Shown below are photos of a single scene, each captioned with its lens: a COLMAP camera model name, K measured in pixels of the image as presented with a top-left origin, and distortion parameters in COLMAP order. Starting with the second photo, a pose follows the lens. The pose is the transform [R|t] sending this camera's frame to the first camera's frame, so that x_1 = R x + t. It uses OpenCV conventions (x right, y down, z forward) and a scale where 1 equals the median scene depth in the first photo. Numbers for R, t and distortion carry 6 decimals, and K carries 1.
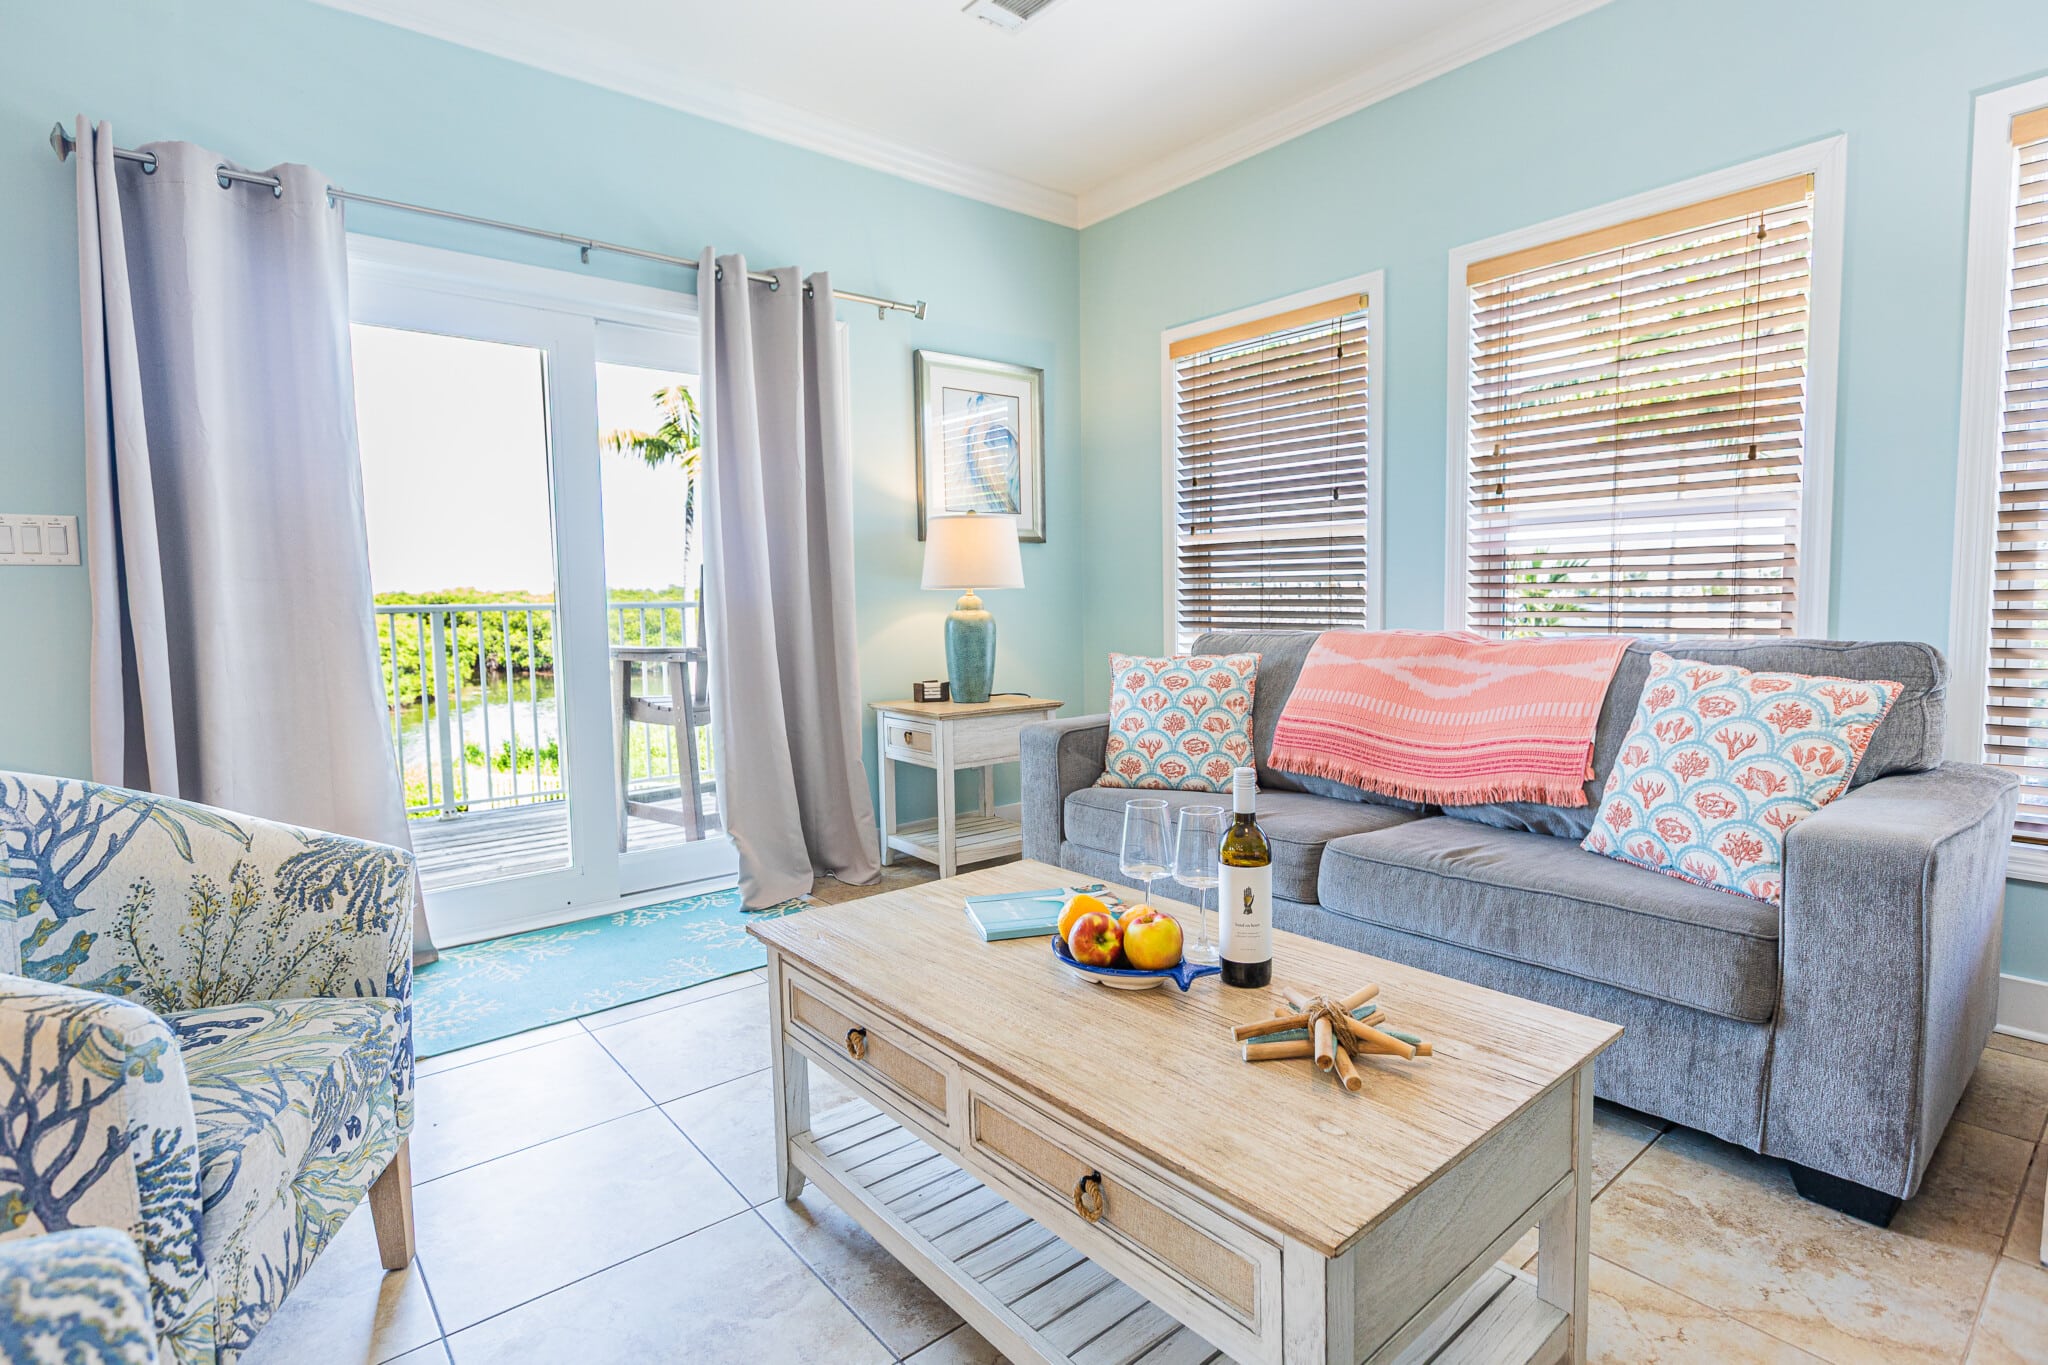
lens RADIAL K [[1004.6, 0, 1021.7], [0, 1004.6, 675.1], [0, 0, 1]] dist [-0.001266, -0.000078]
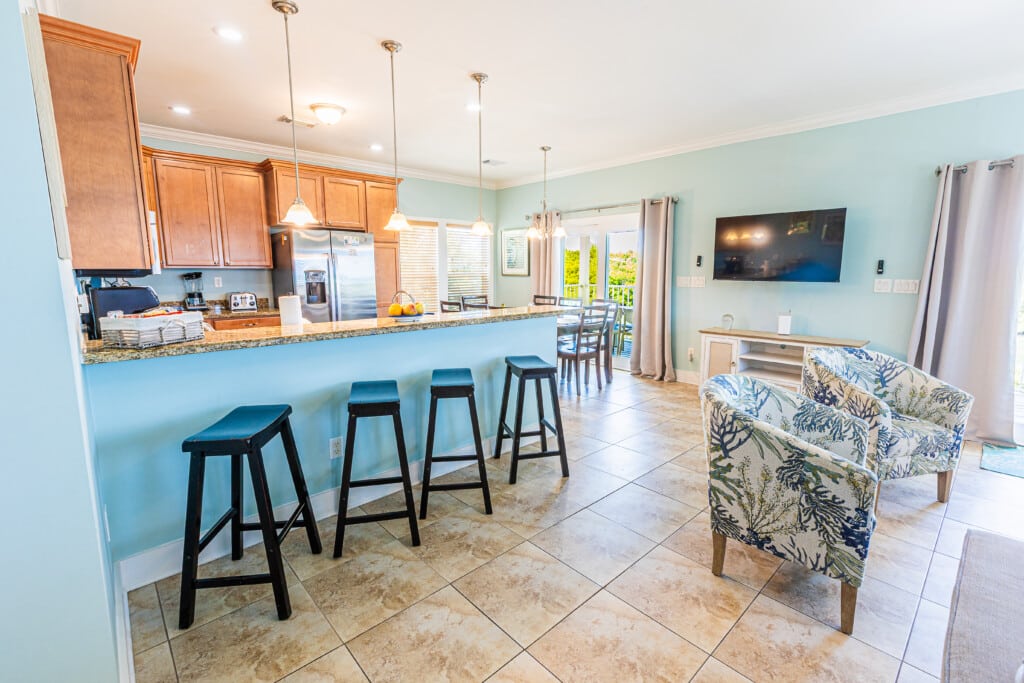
lens RADIAL K [[461.8, 0, 511.1], [0, 461.8, 338.1], [0, 0, 1]] dist [-0.002821, -0.002385]
pose [[0.054750, 0.164431, -0.984868, 0.980034], [-0.076744, 0.984123, 0.160040, -0.182169], [0.995546, 0.066821, 0.066500, -0.843142]]
